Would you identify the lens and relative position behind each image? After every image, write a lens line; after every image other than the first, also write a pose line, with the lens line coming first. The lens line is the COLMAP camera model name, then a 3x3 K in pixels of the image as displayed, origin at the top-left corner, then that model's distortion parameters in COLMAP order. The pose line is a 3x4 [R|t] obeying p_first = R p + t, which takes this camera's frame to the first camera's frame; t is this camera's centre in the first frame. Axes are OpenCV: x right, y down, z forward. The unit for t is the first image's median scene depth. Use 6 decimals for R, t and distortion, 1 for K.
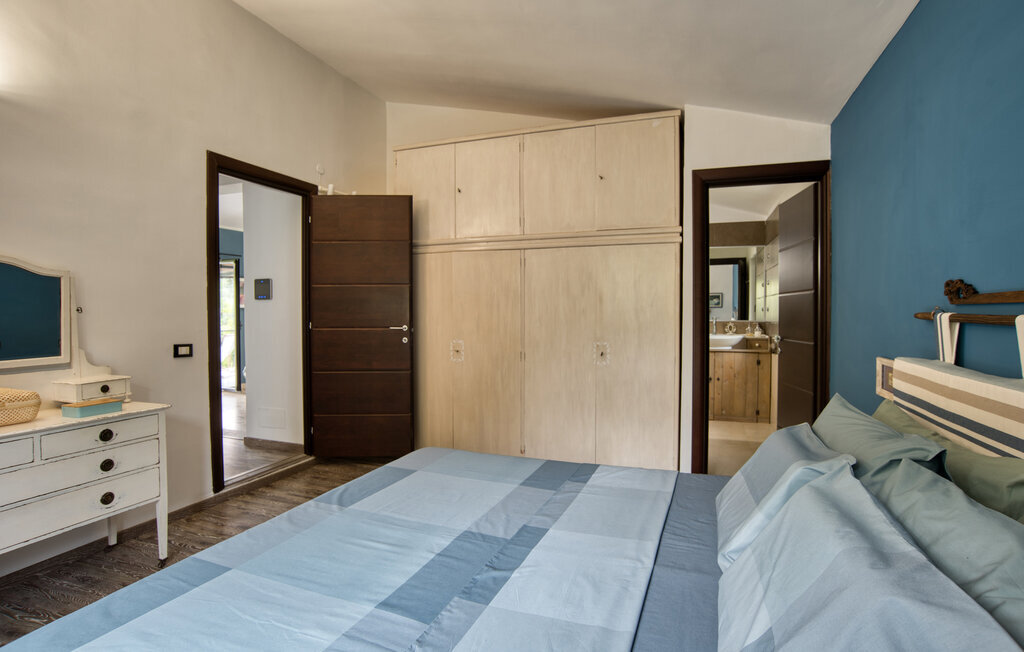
lens RADIAL K [[502.1, 0, 514.0], [0, 502.1, 318.4], [0, 0, 1]] dist [-0.000364, 0.000242]
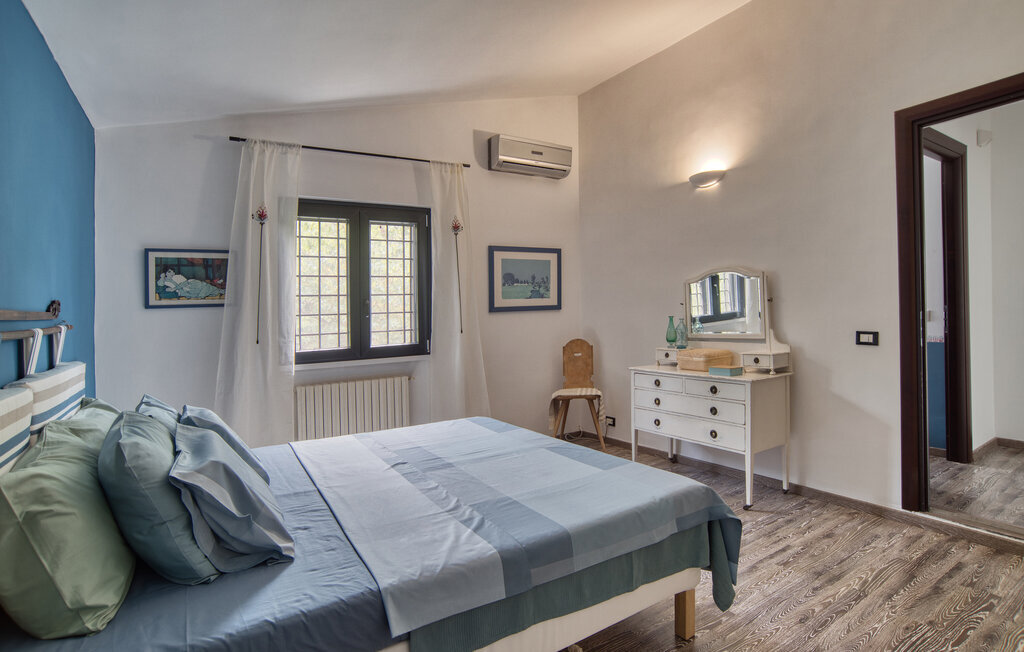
lens RADIAL K [[524.1, 0, 521.5], [0, 524.1, 322.4], [0, 0, 1]] dist [-0.094138, 0.043931]
pose [[-0.591703, 0.034964, -0.805397, 0.668556], [0.021662, 0.999388, 0.027471, -0.007655], [0.805865, -0.001192, -0.592098, 1.424143]]
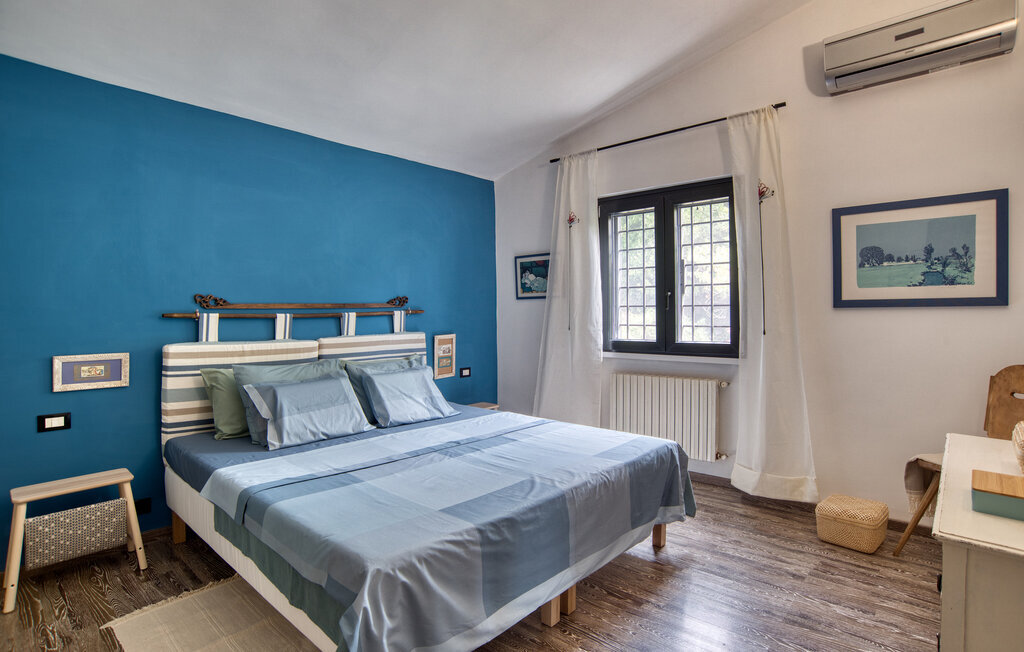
lens RADIAL K [[524.1, 0, 521.5], [0, 524.1, 322.4], [0, 0, 1]] dist [-0.094138, 0.043931]
pose [[-0.933877, 0.000490, 0.357593, -0.588966], [0.015371, 0.999130, 0.038772, -0.019408], [-0.357263, 0.041705, -0.933072, 1.659265]]
